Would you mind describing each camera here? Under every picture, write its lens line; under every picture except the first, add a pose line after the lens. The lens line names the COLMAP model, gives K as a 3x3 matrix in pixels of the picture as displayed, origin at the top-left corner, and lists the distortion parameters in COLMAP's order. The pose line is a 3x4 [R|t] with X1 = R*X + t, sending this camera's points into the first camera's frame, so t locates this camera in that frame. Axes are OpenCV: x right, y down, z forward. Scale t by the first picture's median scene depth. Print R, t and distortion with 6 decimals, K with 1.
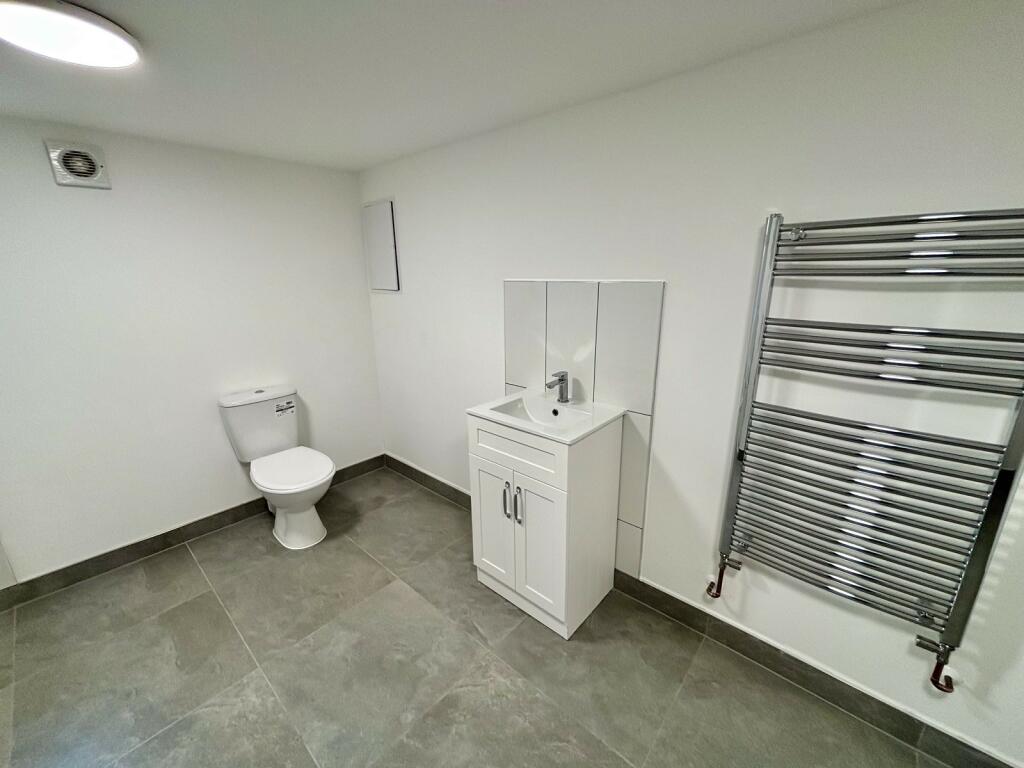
lens RADIAL K [[409.8, 0, 511.4], [0, 409.8, 383.8], [0, 0, 1]] dist [-0.001260, -0.000261]
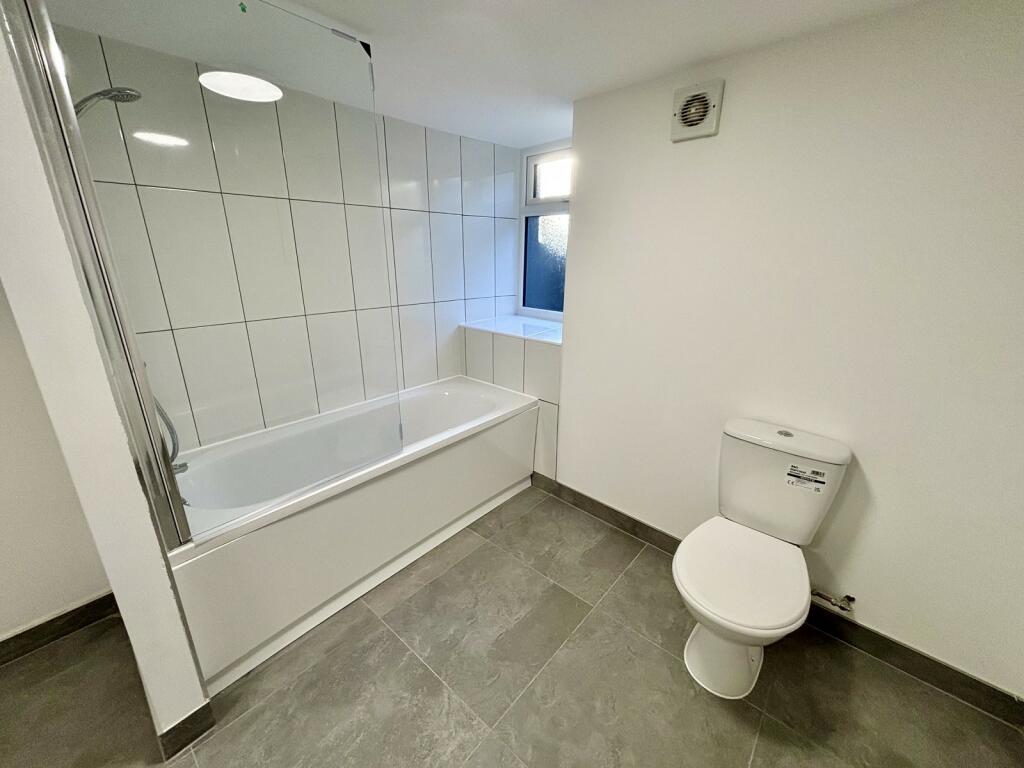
lens RADIAL K [[409.8, 0, 511.4], [0, 409.8, 383.8], [0, 0, 1]] dist [-0.001260, -0.000261]
pose [[-0.016766, 0.319117, -0.947567, -0.047092], [-0.261776, 0.913242, 0.312189, -0.160723], [0.964983, 0.253284, 0.068225, 0.632659]]
